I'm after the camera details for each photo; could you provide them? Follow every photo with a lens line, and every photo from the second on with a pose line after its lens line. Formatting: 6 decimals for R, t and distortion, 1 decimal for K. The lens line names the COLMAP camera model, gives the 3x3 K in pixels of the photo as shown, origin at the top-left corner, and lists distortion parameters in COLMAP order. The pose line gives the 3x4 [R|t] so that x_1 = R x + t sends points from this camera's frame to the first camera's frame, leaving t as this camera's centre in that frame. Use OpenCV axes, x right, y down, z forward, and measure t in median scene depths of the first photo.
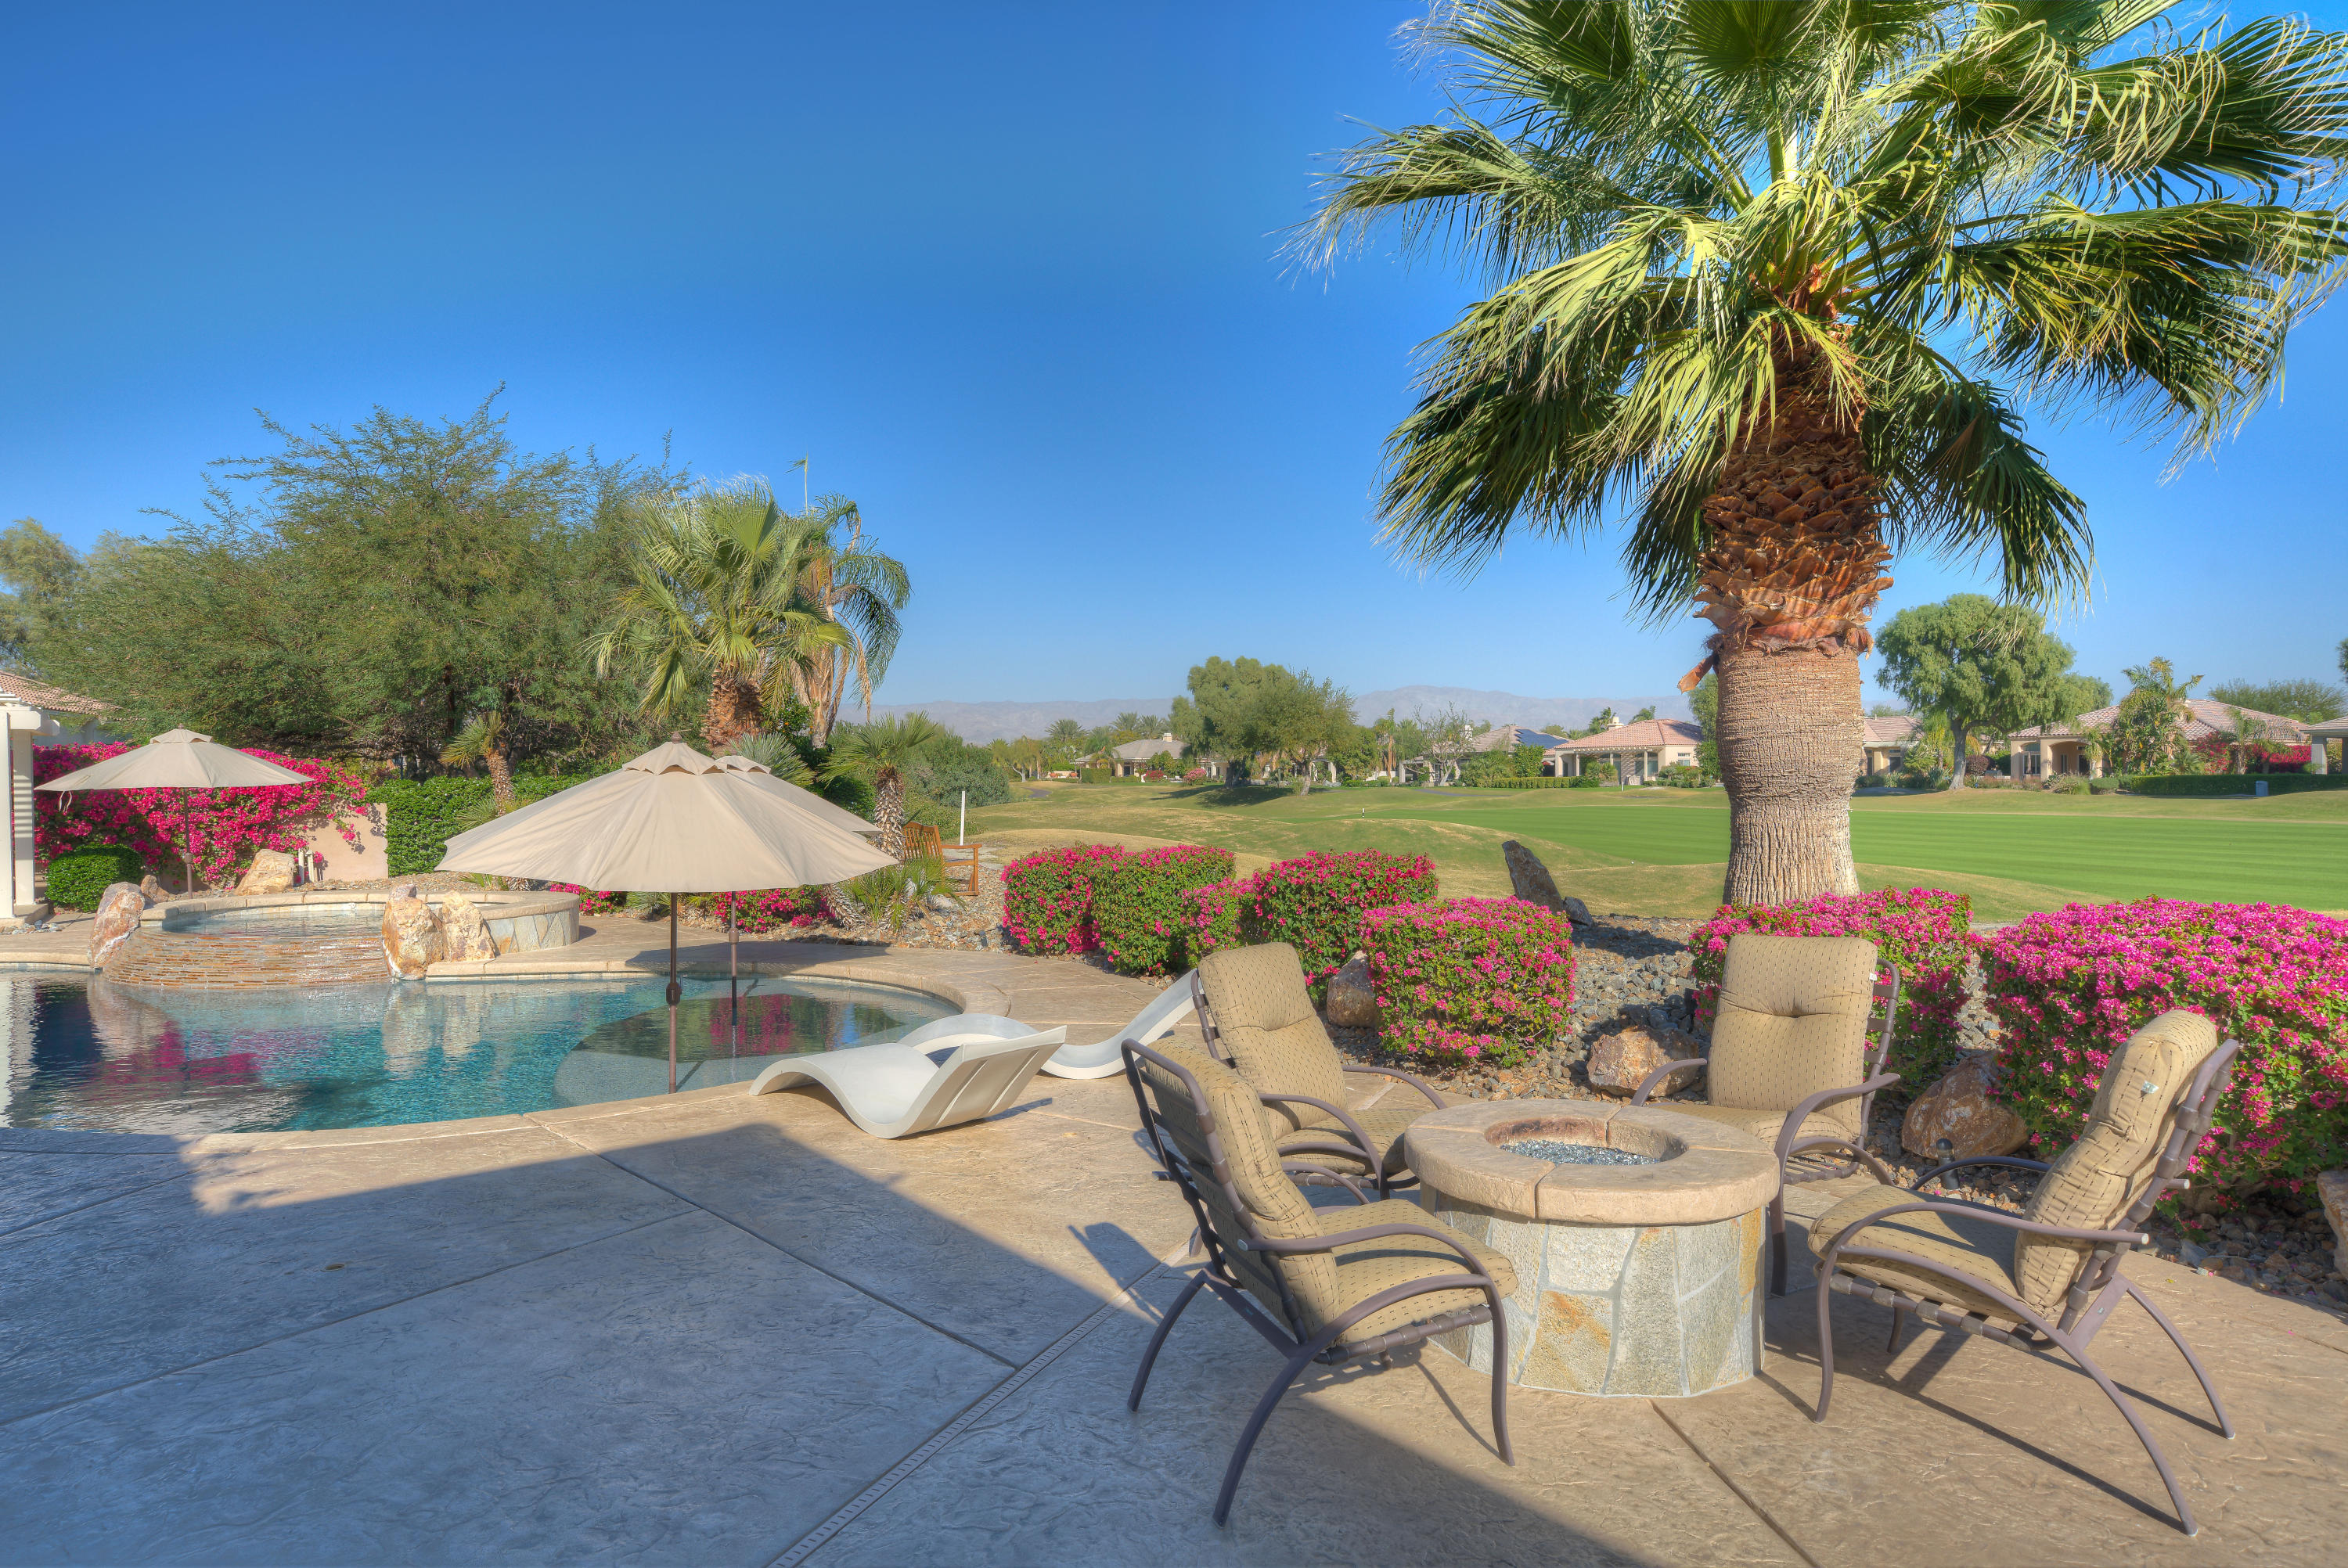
lens RADIAL K [[1387.2, 0, 1172.5], [0, 1387.2, 777.3], [0, 0, 1]] dist [0.025364, 0.000688]
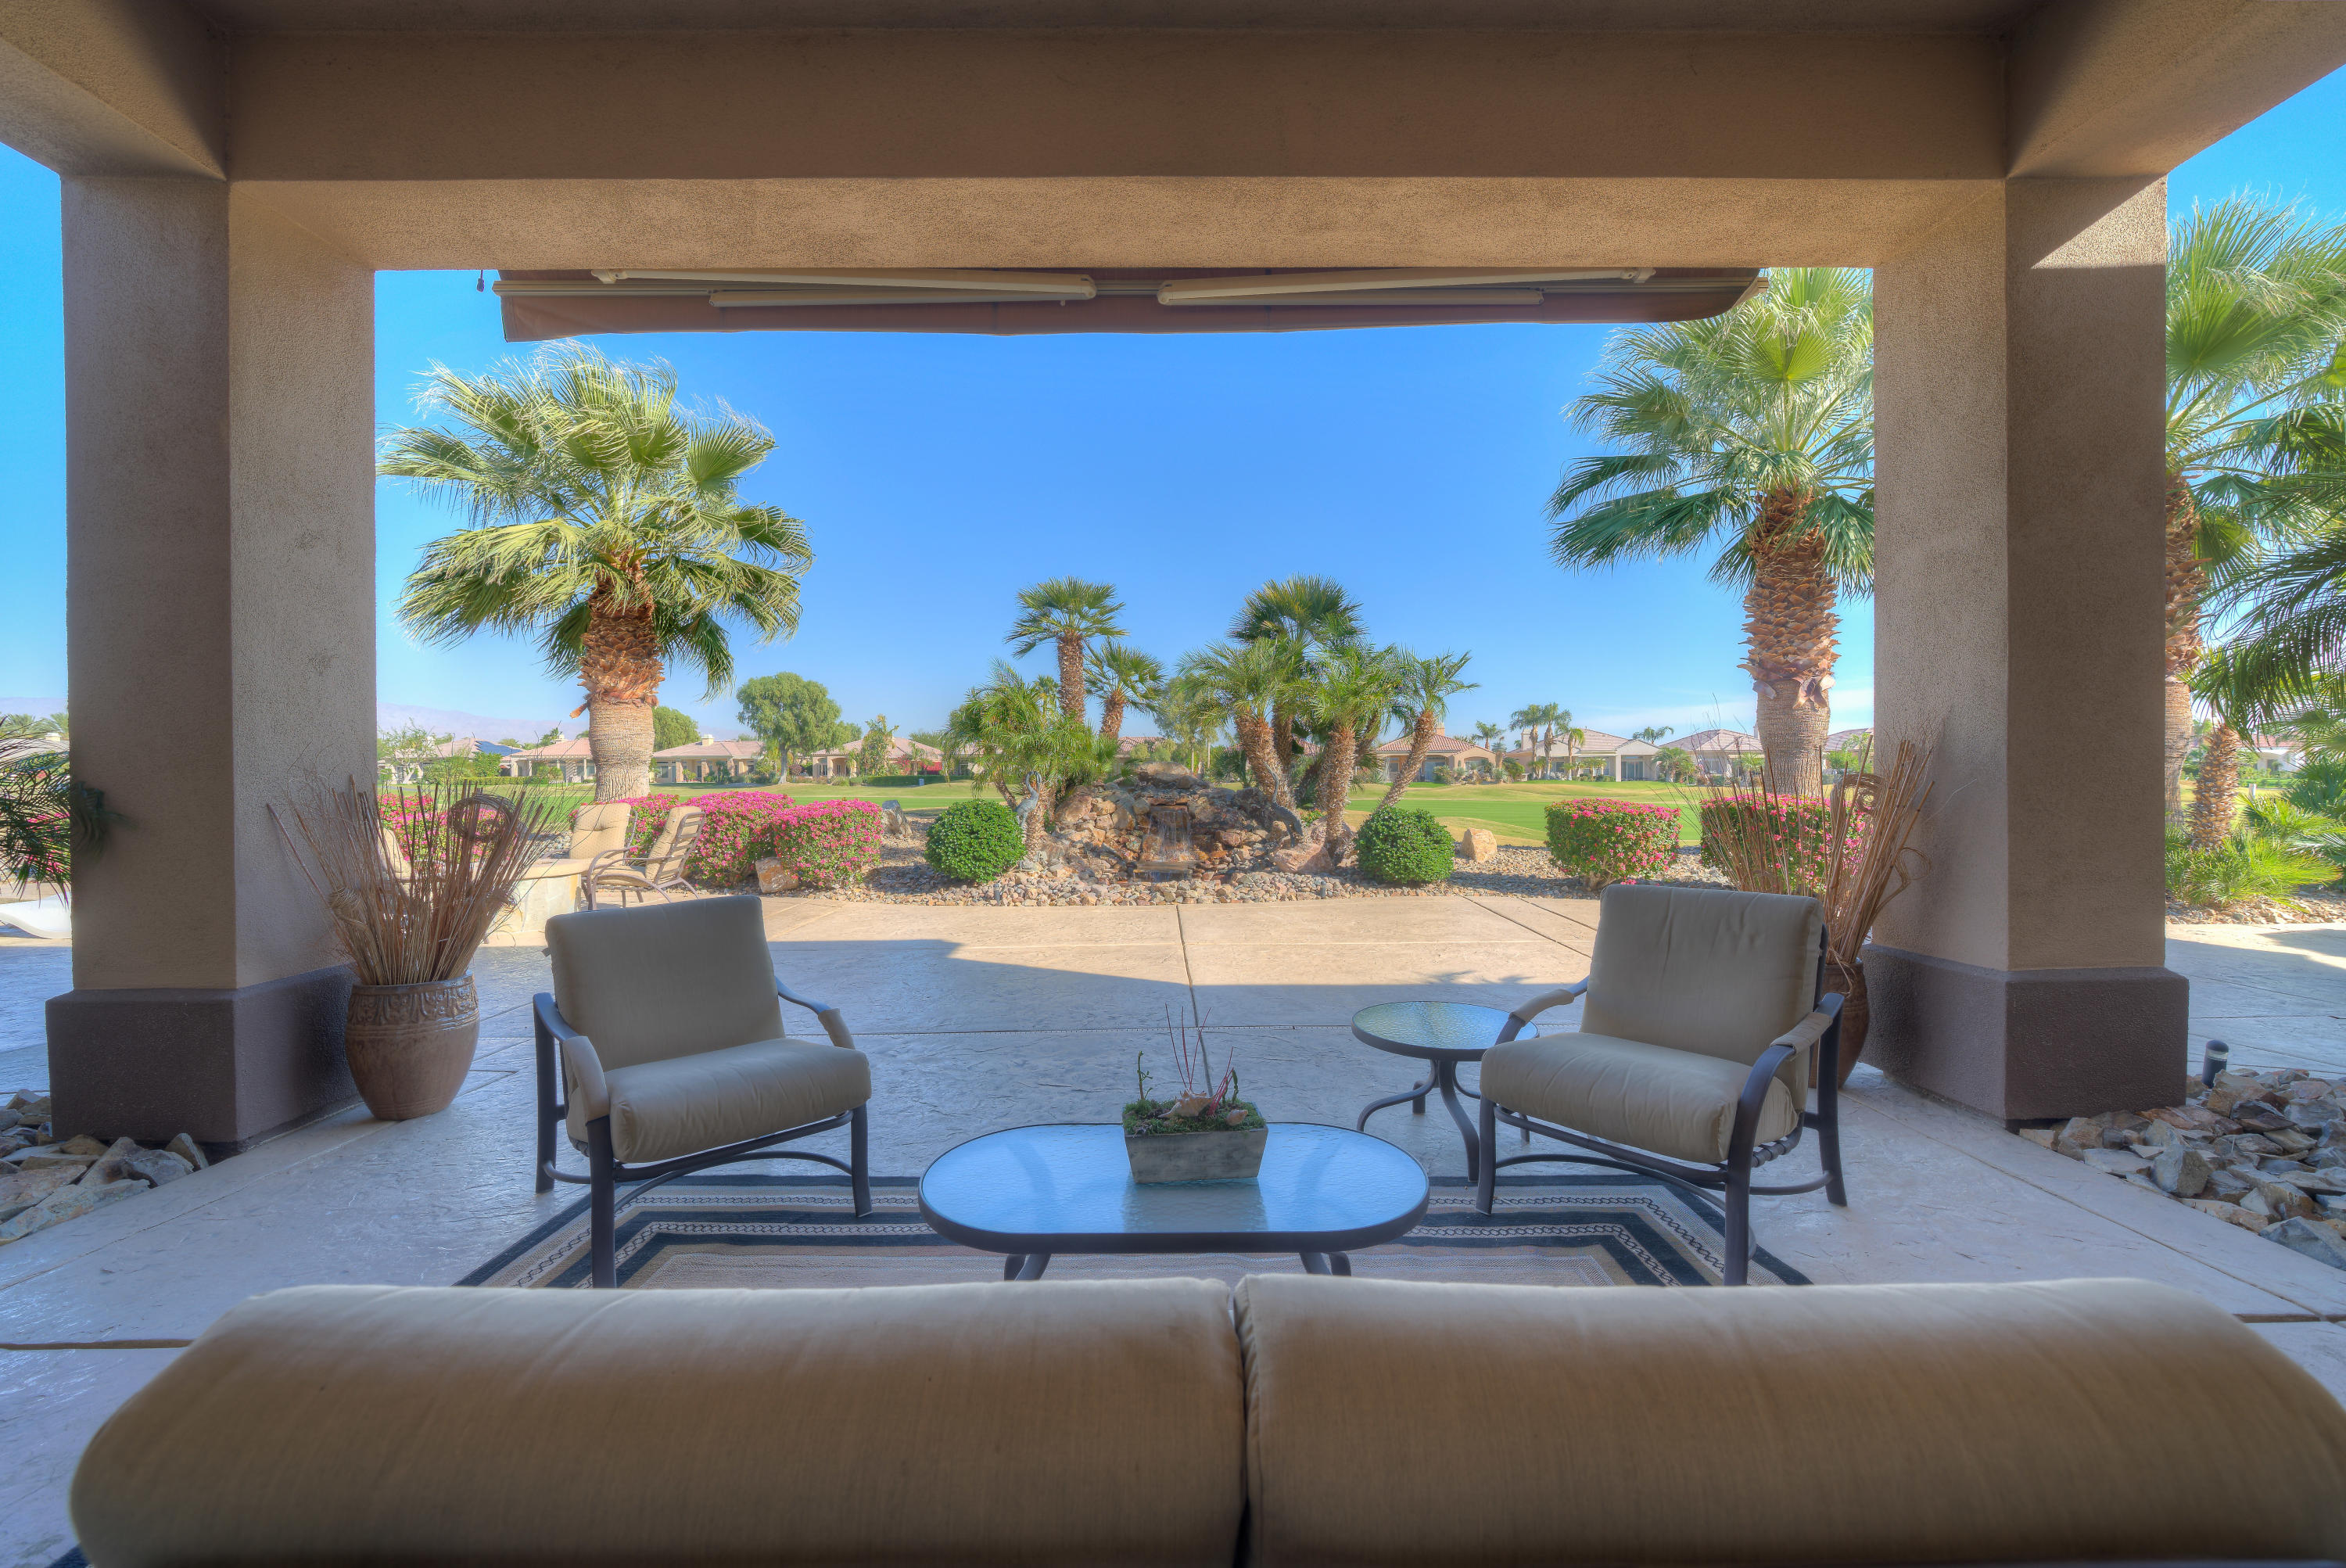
lens RADIAL K [[885.0, 0, 1159.7], [0, 885.0, 798.6], [0, 0, 1]] dist [-0.001471, 0.000042]
pose [[0.620986, -0.016682, 0.783644, -0.057316], [-0.000332, 0.999768, 0.021546, 0.012846], [-0.783821, -0.013640, 0.620837, -0.218205]]
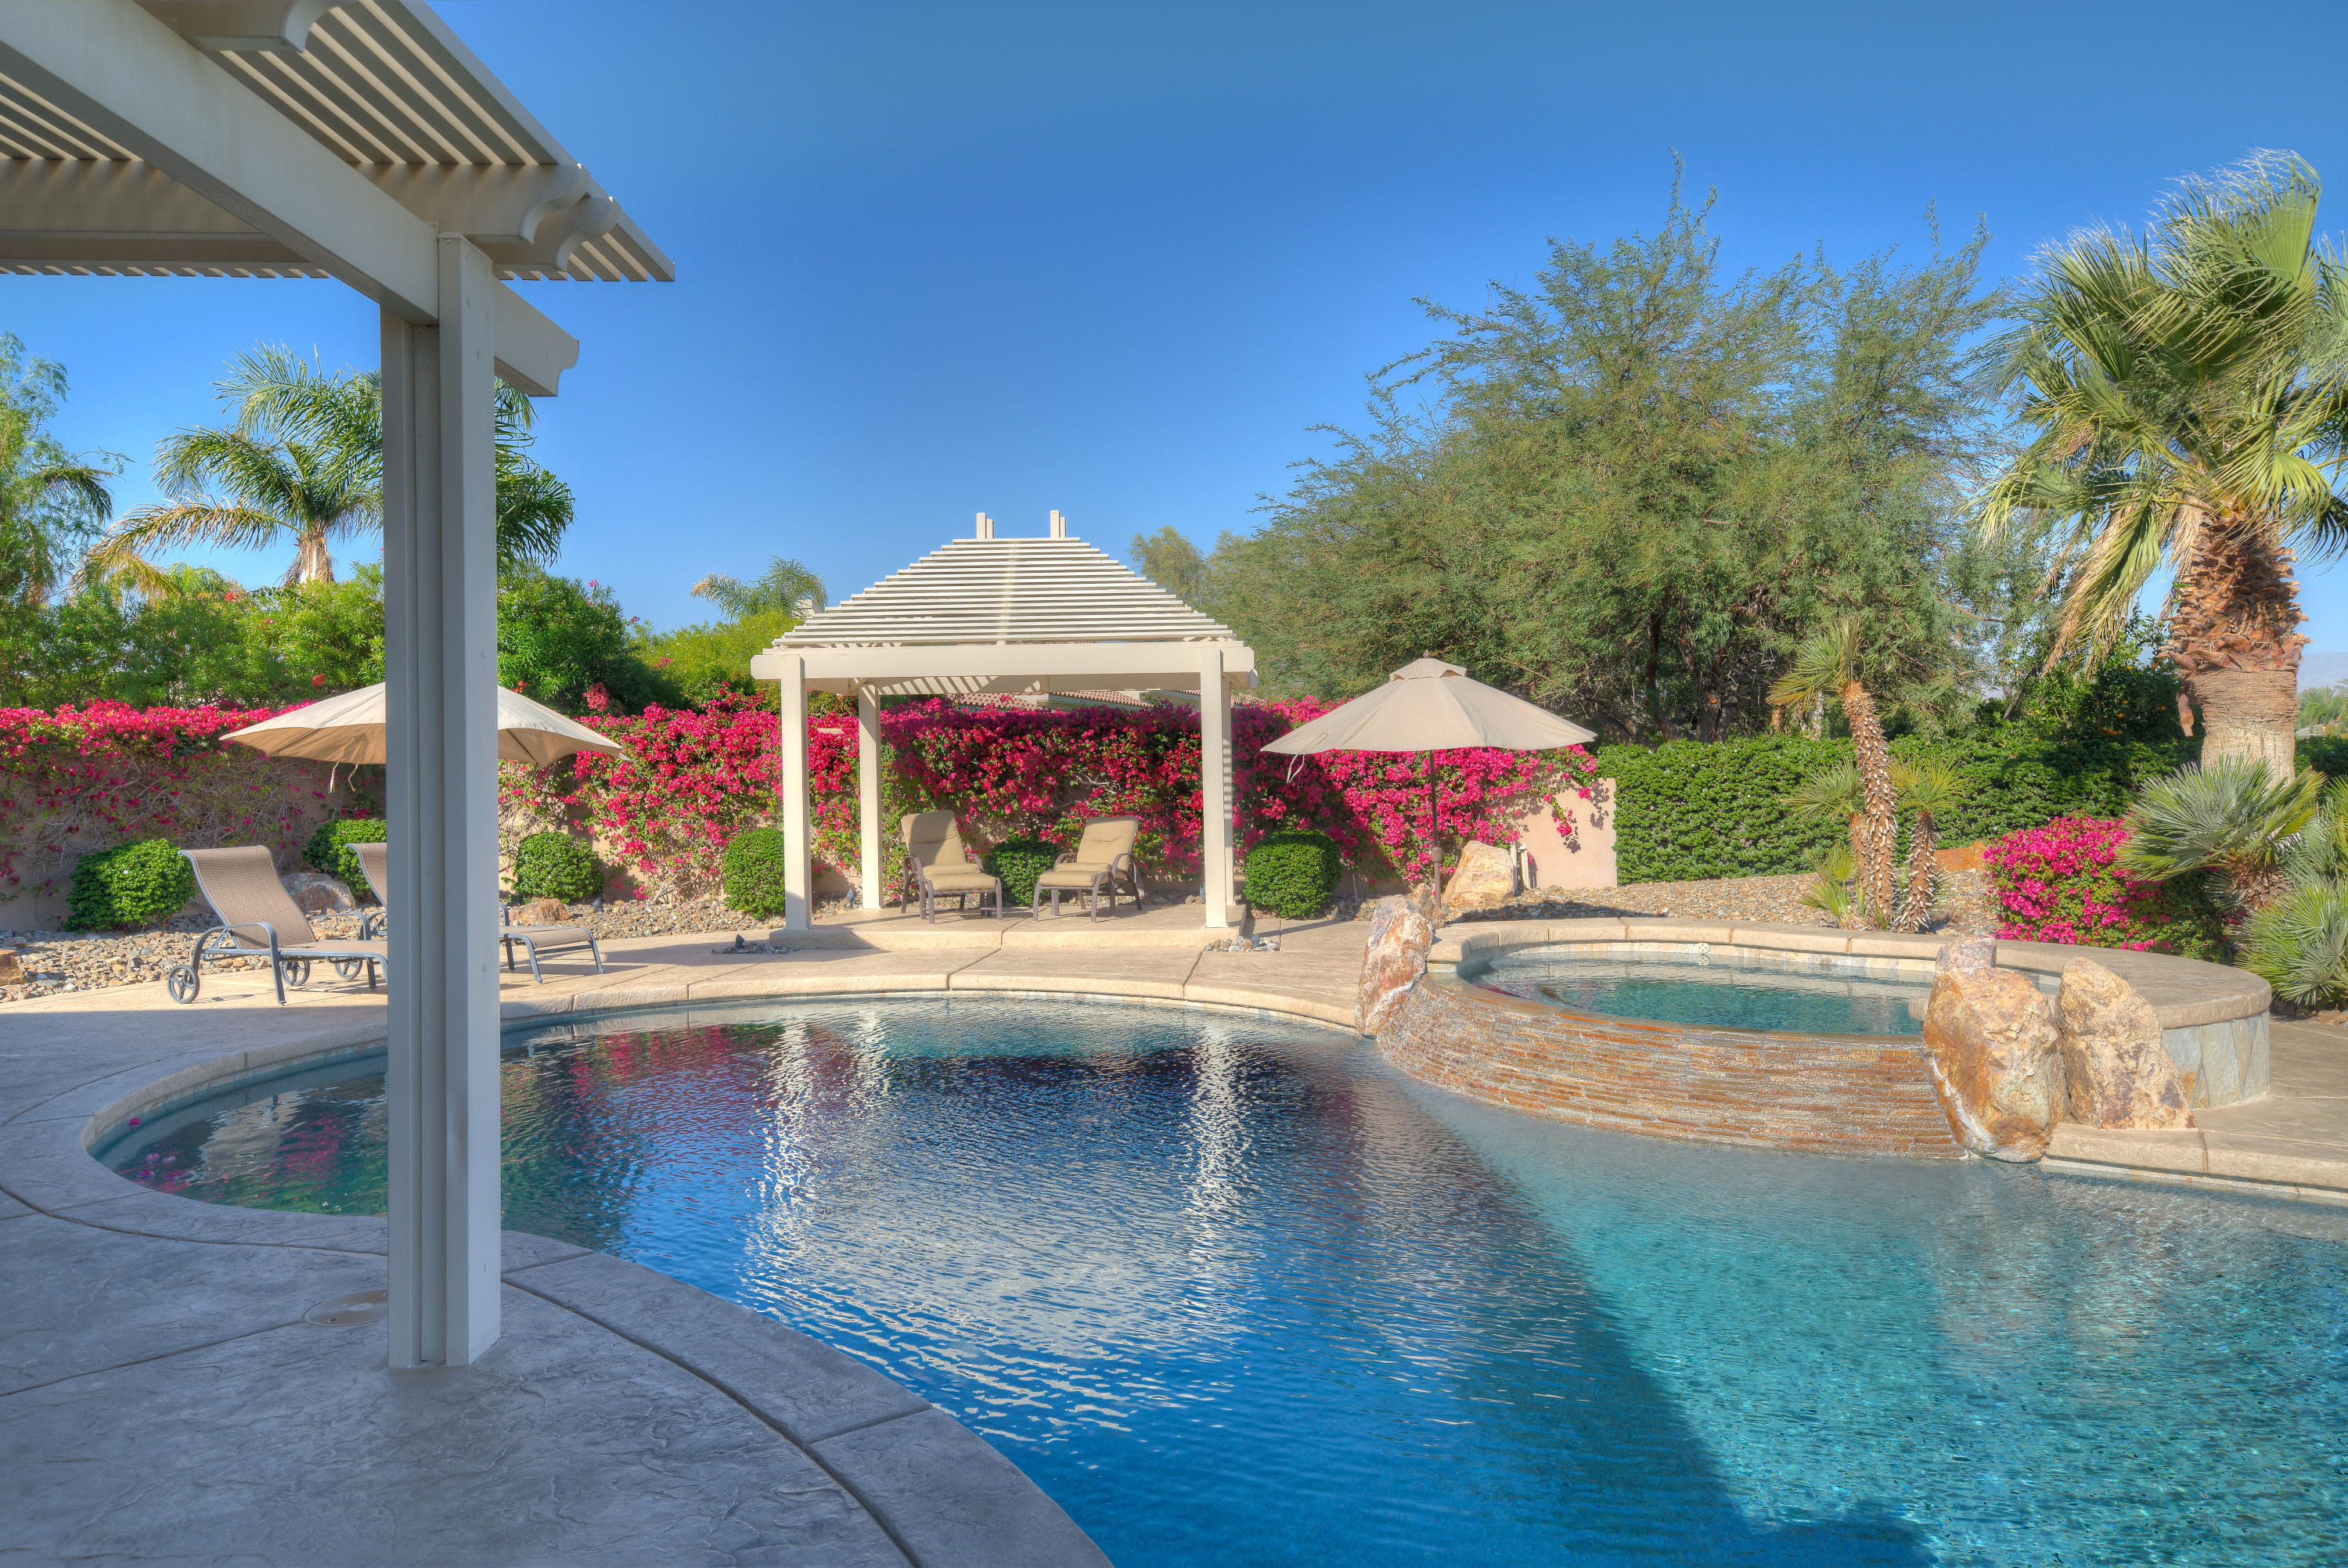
lens RADIAL K [[1517.9, 0, 1172.4], [0, 1517.9, 781.4], [0, 0, 1]] dist [0.033157, -0.001324]
pose [[0.784131, -0.000317, -0.620595, -0.239764], [0.006443, 0.999950, 0.007630, 0.011561], [0.620561, -0.009981, 0.784094, 0.246626]]
